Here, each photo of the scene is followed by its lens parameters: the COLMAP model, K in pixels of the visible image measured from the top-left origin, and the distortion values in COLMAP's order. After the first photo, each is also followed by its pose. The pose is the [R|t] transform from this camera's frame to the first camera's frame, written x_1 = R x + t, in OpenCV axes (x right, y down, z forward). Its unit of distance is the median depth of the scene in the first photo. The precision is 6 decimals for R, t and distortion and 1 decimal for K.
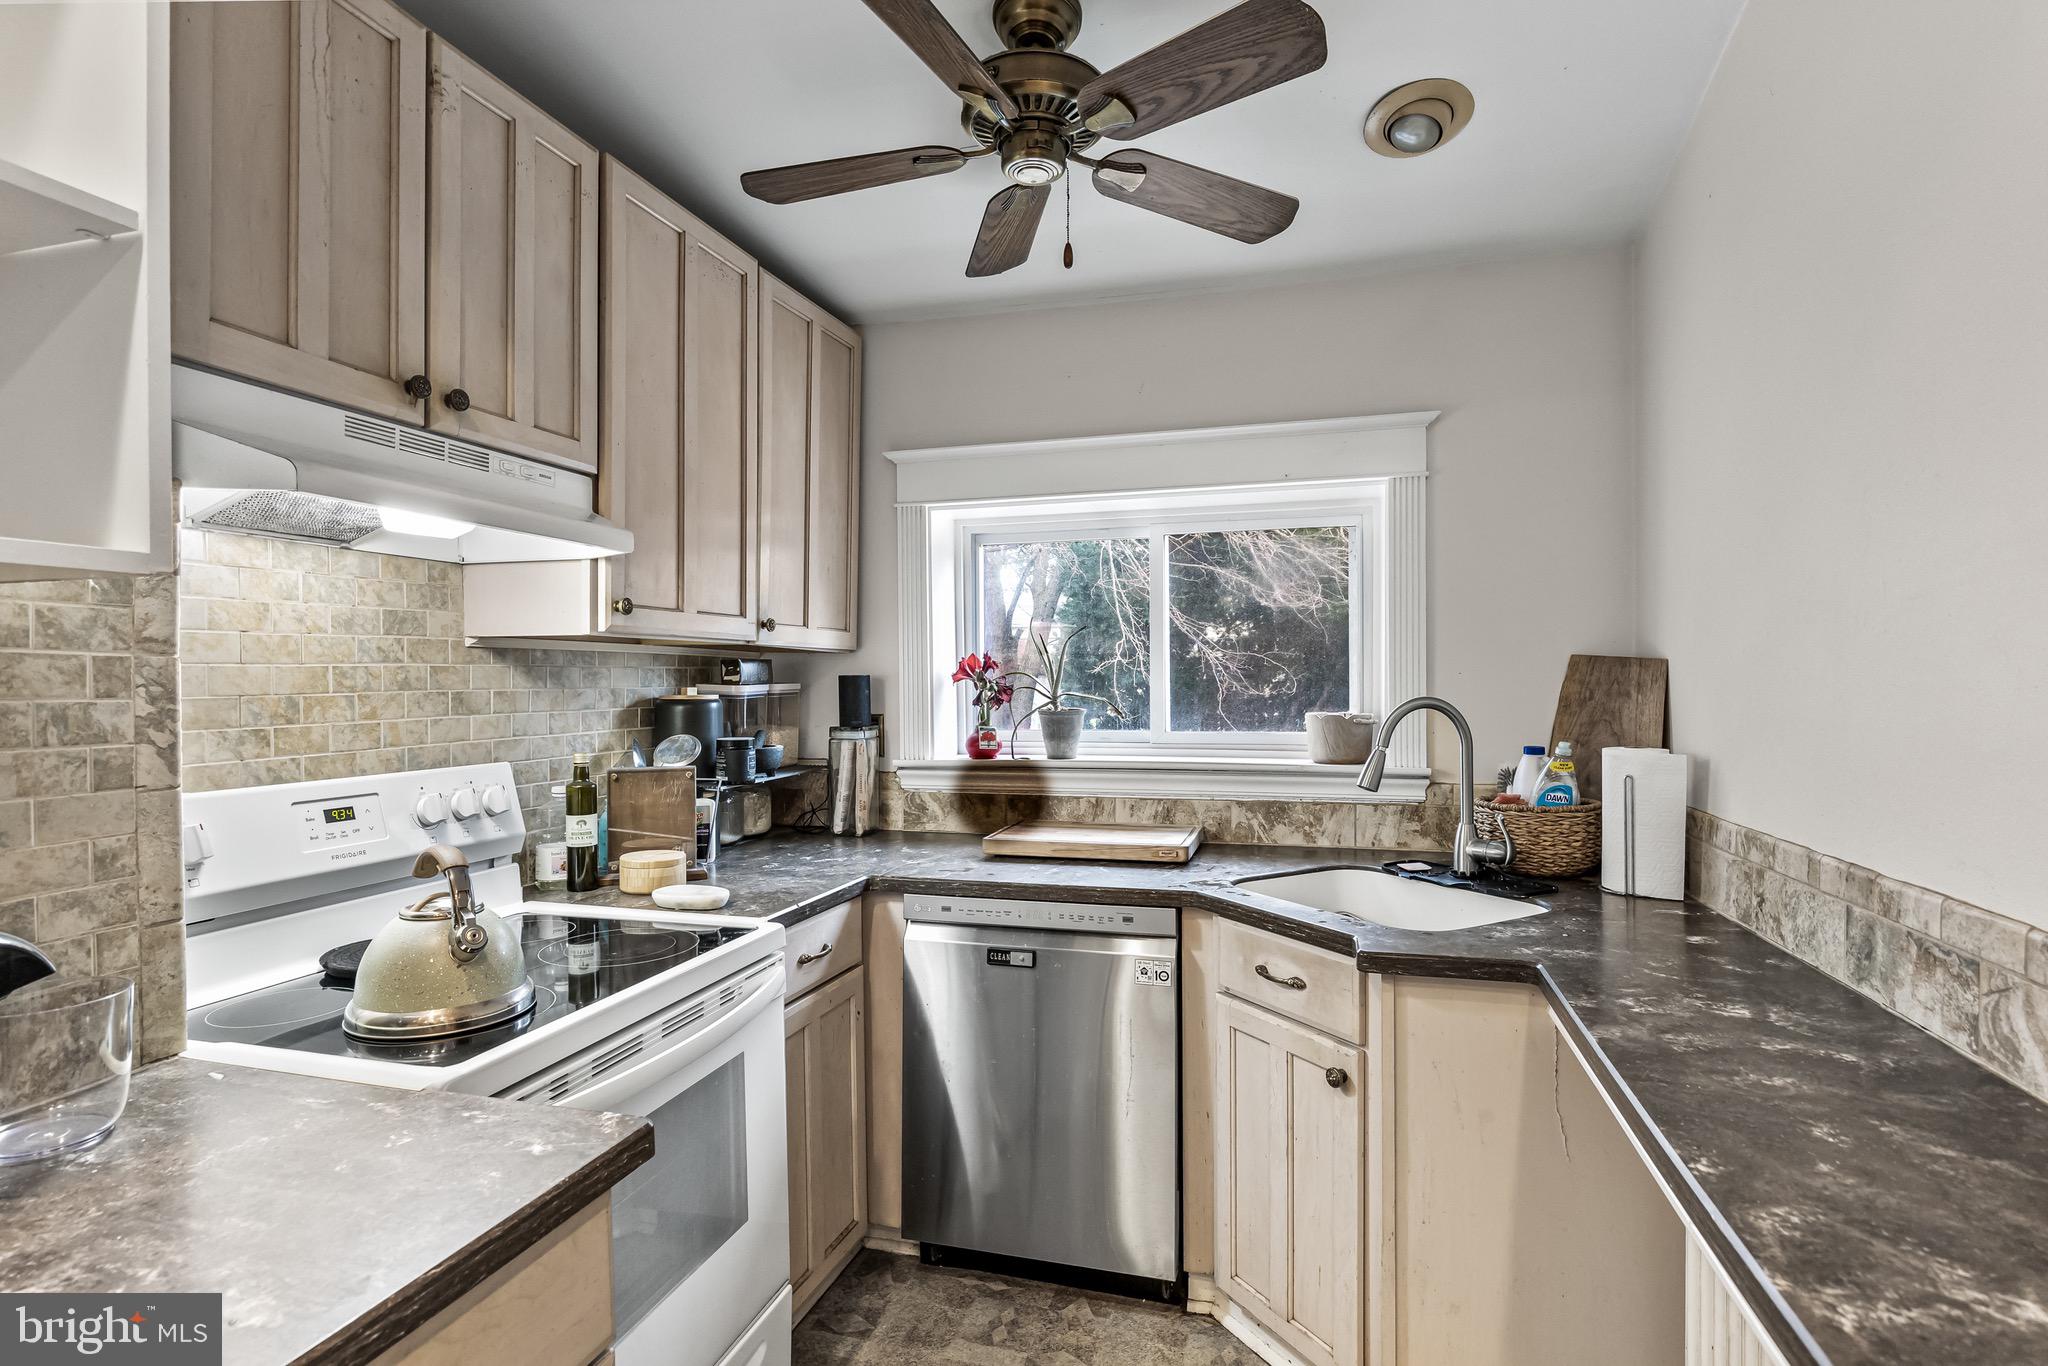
lens RADIAL K [[1015.0, 0, 1029.6], [0, 1015.0, 691.8], [0, 0, 1]] dist [-0.007012, 0.001506]
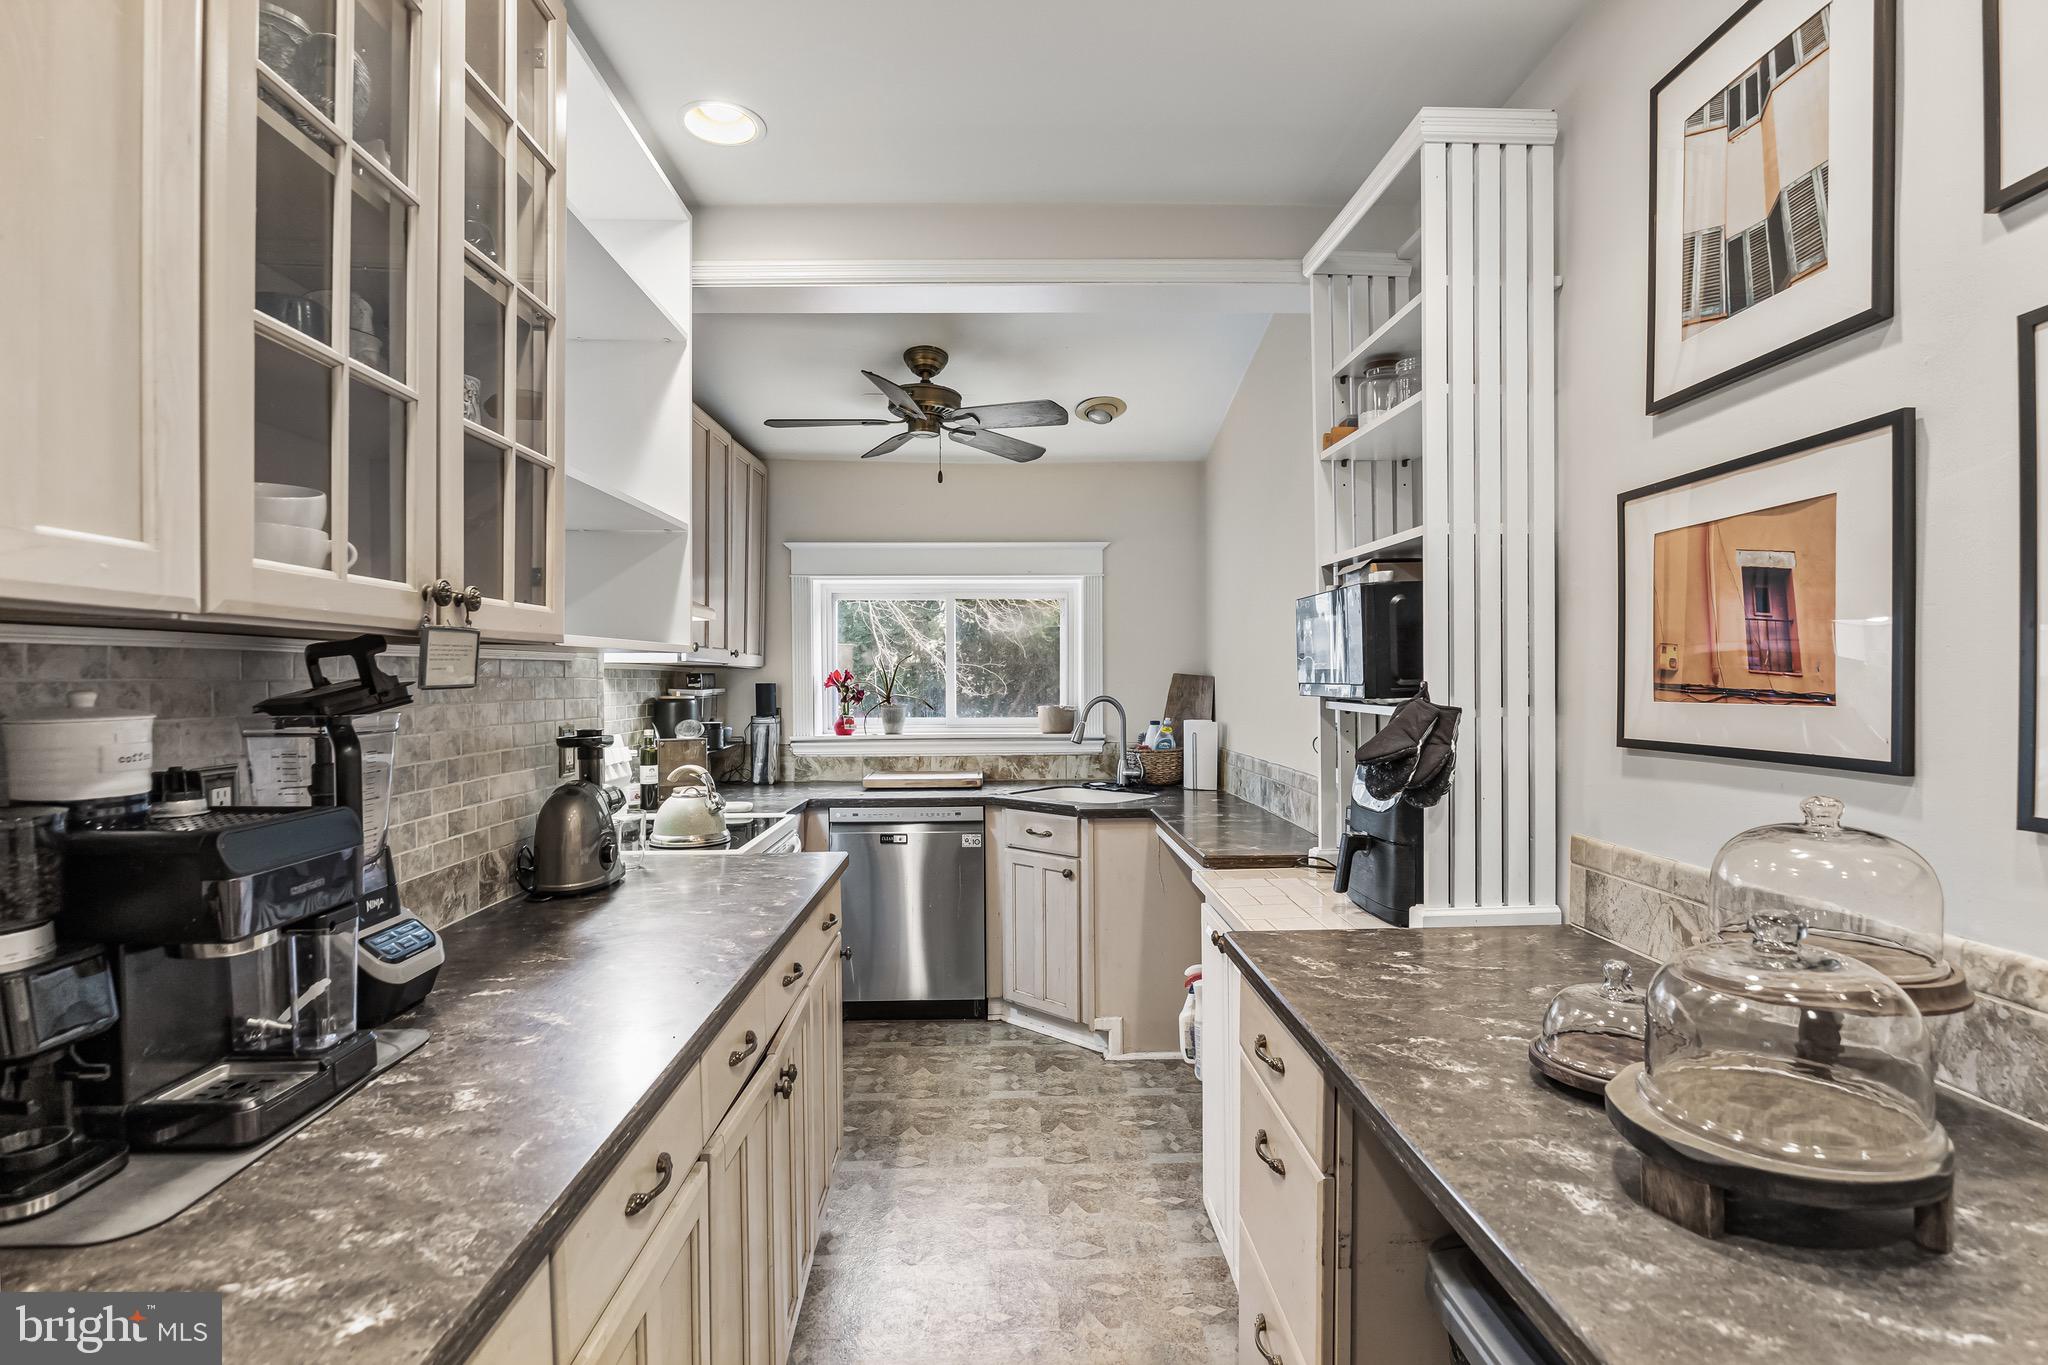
lens RADIAL K [[977.1, 0, 1024.4], [0, 977.1, 692.7], [0, 0, 1]] dist [-0.018434, 0.003229]
pose [[0.953321, -0.002940, 0.301943, -0.291940], [0.002793, 0.999996, 0.000918, -0.002651], [-0.301944, -0.000031, 0.953326, -0.676546]]
